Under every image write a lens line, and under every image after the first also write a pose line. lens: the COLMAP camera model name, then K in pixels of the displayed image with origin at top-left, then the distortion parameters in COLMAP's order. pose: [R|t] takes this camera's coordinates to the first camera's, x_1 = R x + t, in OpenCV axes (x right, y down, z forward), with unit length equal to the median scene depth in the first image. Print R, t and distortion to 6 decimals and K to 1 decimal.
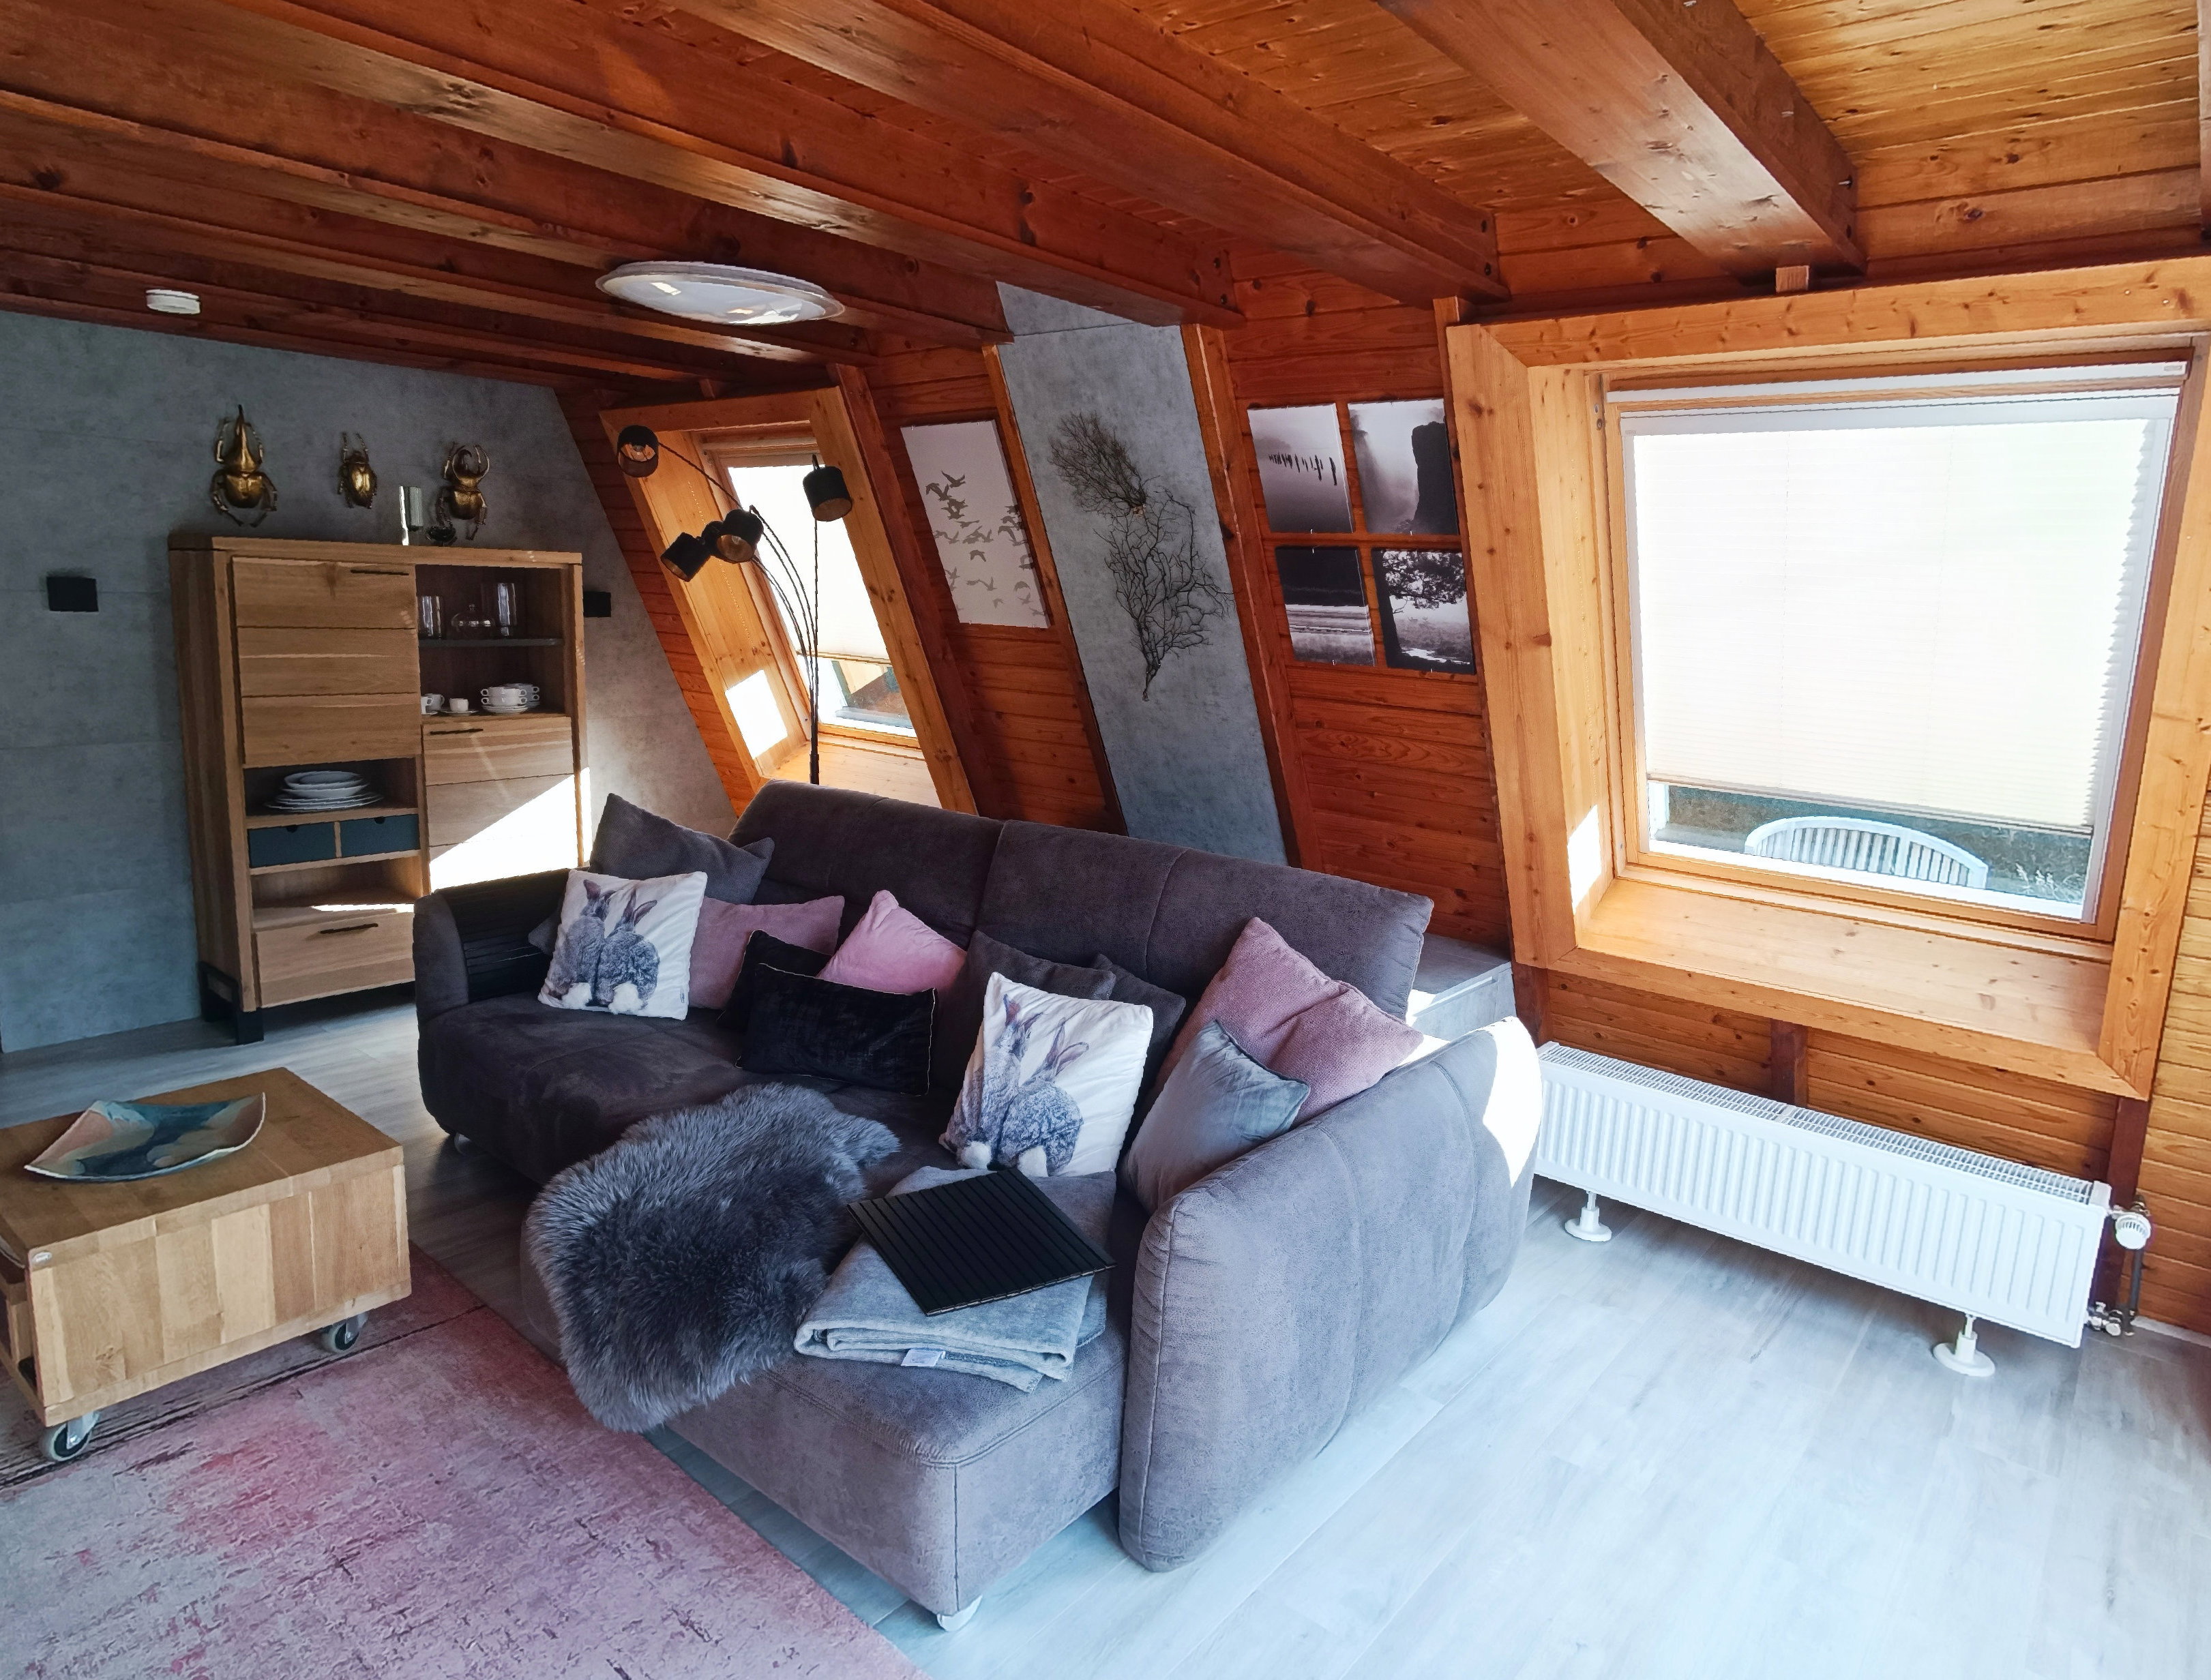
lens RADIAL K [[1411.7, 0, 1114.3], [0, 1411.7, 845.2], [0, 0, 1]] dist [-0.016227, 0.008960]
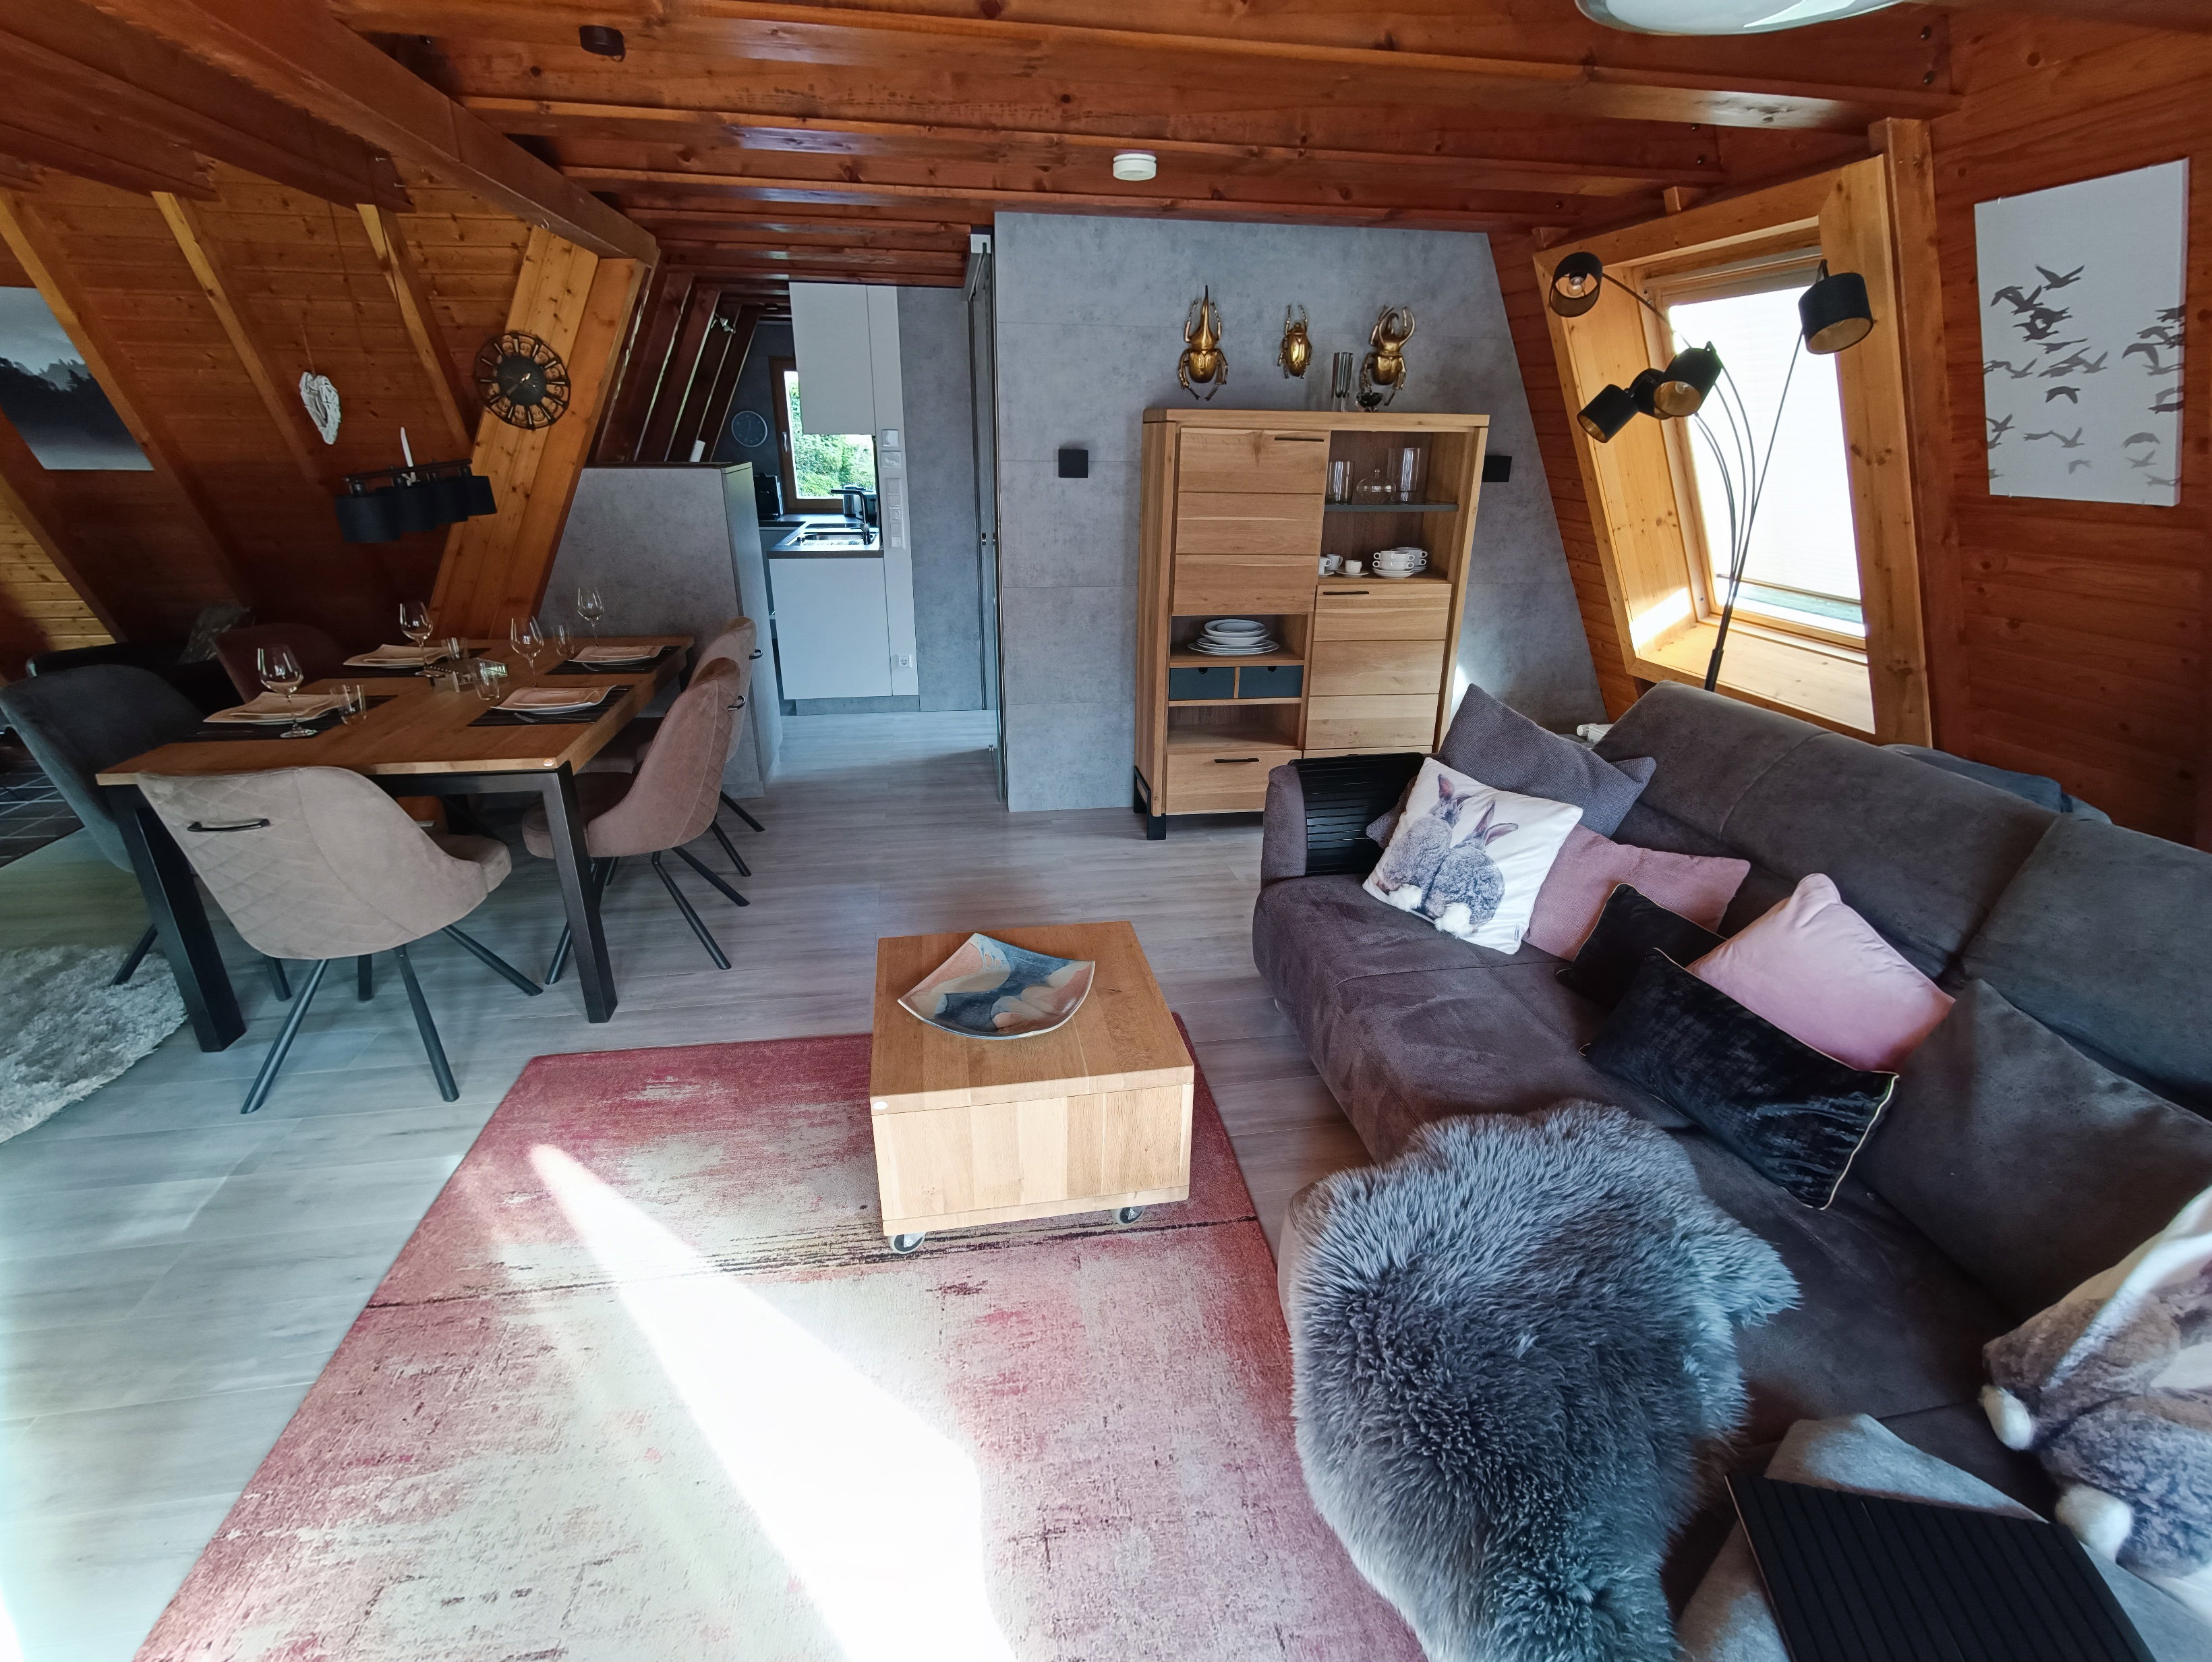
lens RADIAL K [[1022.2, 0, 1109.7], [0, 1022.2, 826.2], [0, 0, 1]] dist [-0.006927, 0.002842]
pose [[0.770767, 0.204015, -0.603569, -0.113777], [-0.097681, 0.973985, 0.204481, -0.057202], [0.629584, -0.098650, 0.770644, 0.308160]]
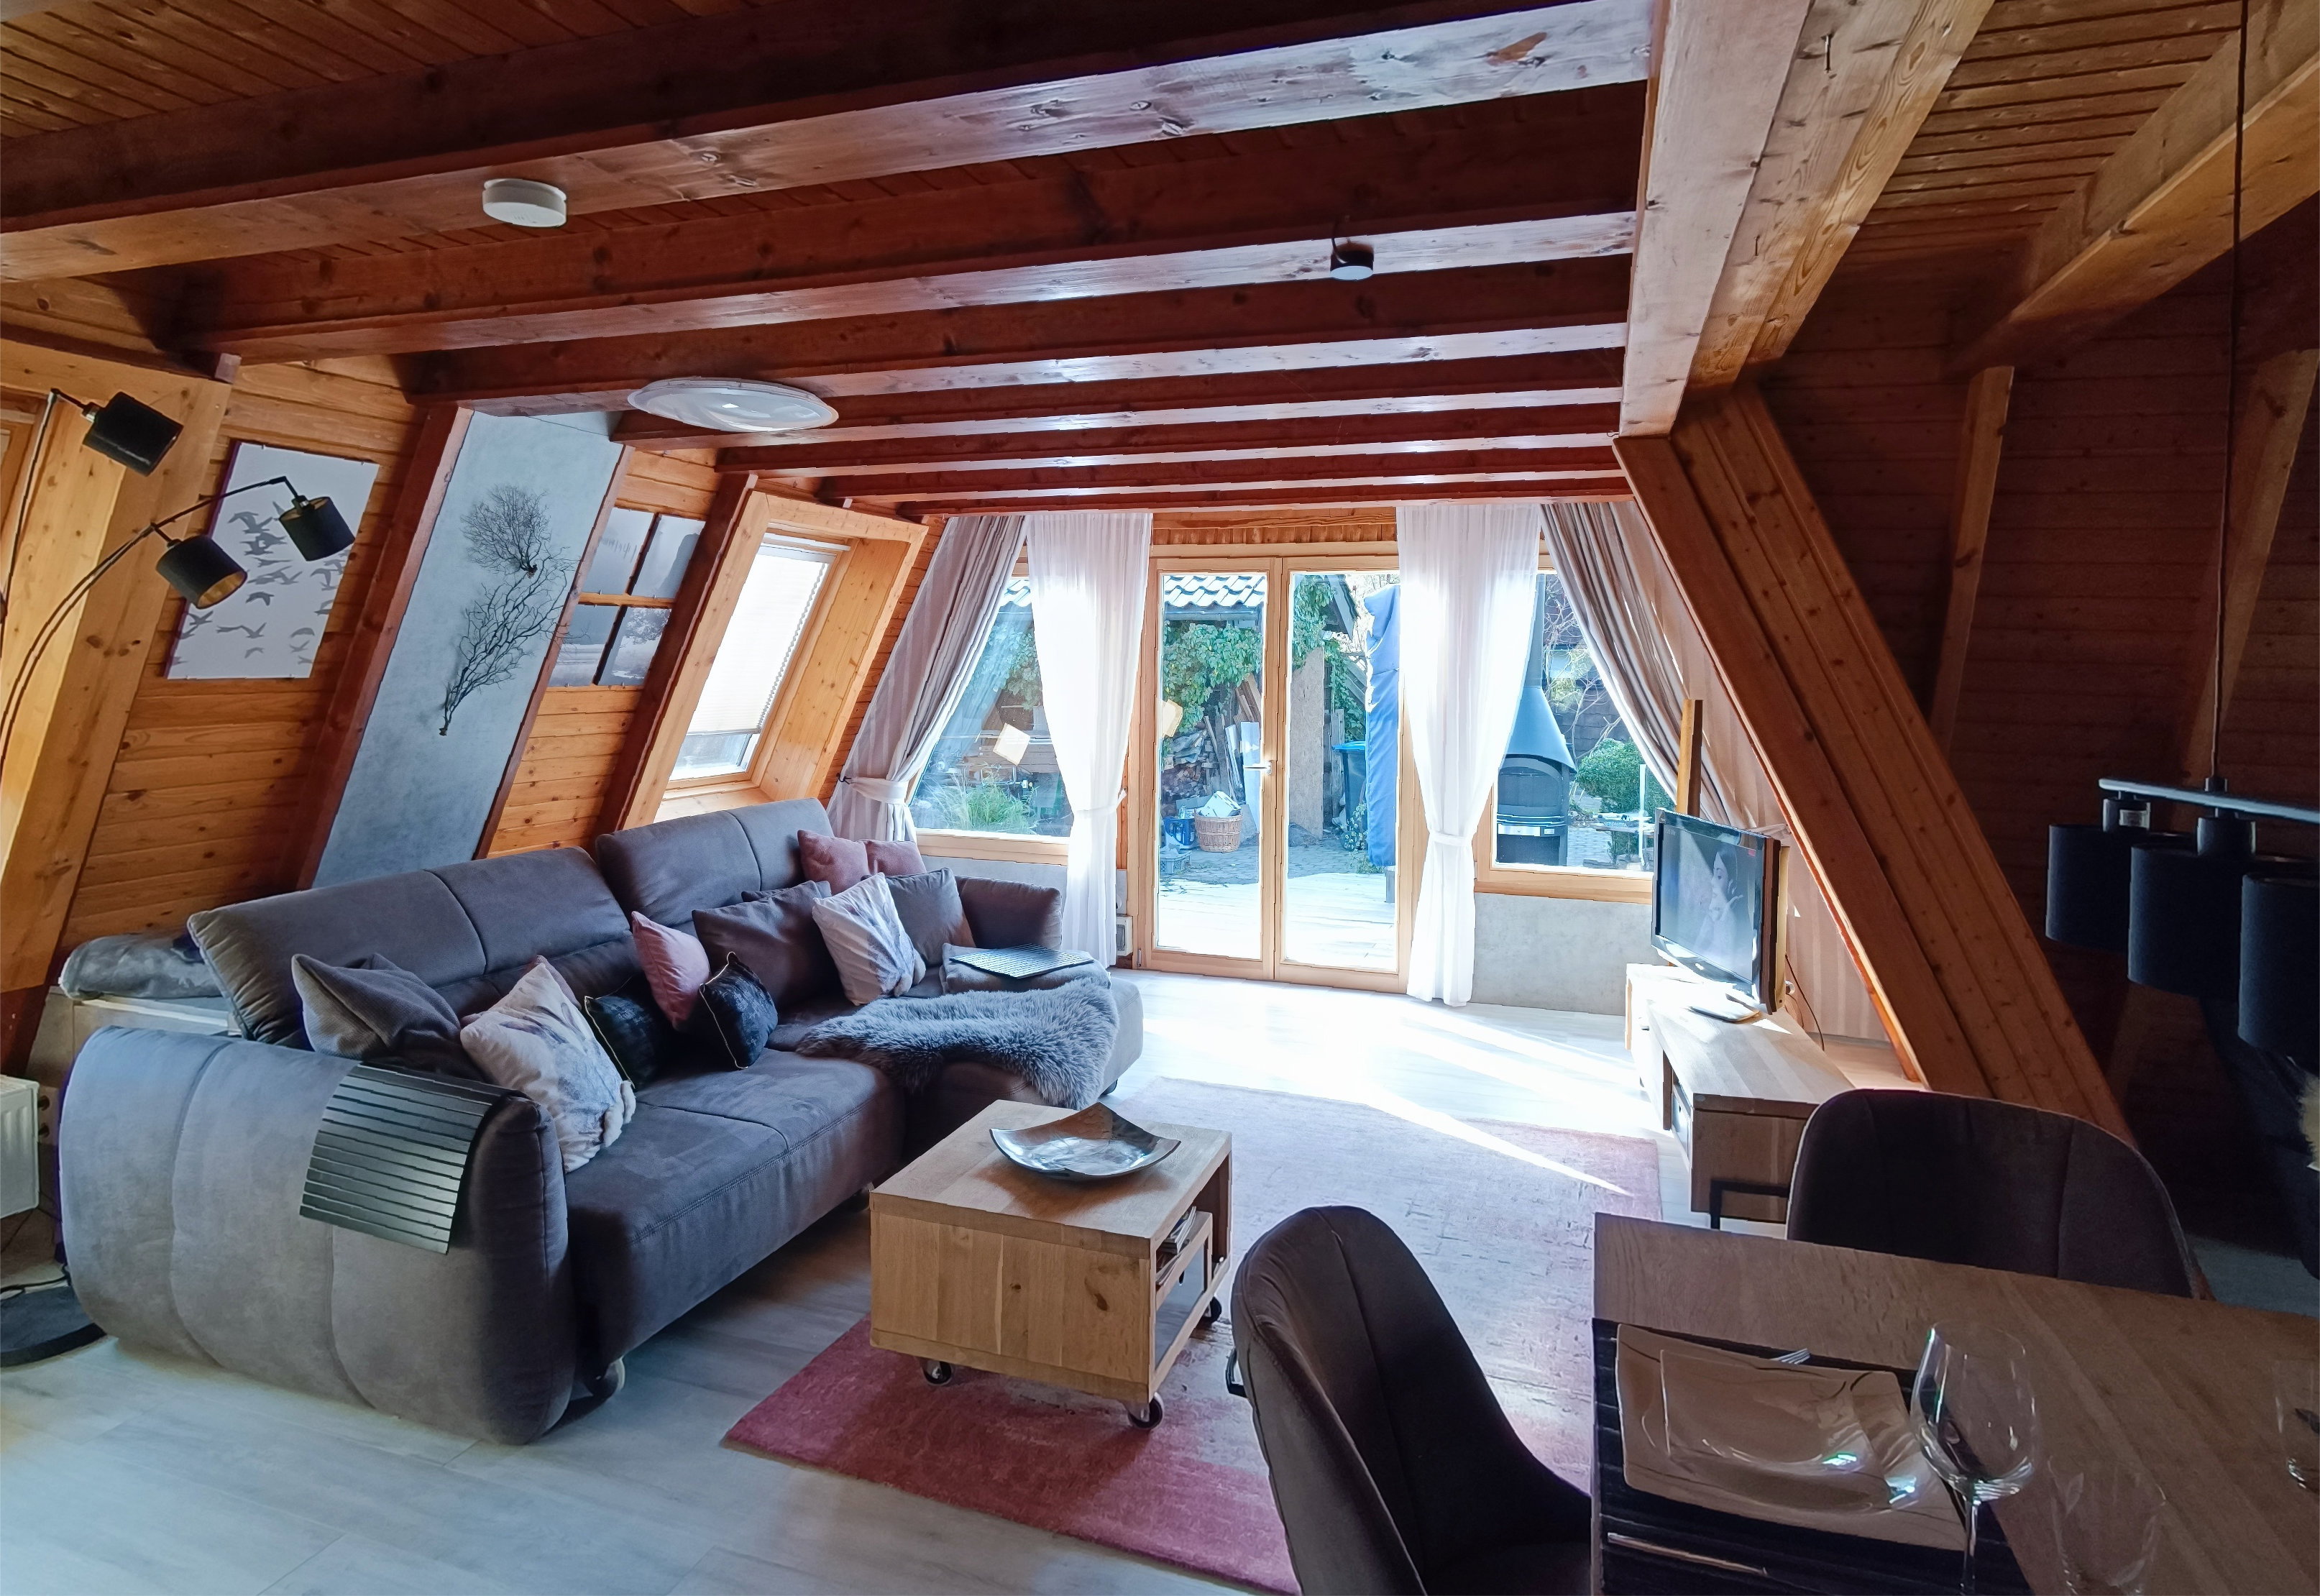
lens RADIAL K [[1303.7, 0, 1187.6], [0, 1303.7, 688.6], [0, 0, 1]] dist [-0.006751, 0.002035]
pose [[-0.400692, -0.071214, 0.913441, -1.046156], [0.129938, 0.982481, 0.133596, -0.185784], [-0.906952, 0.172222, -0.384419, 0.812257]]
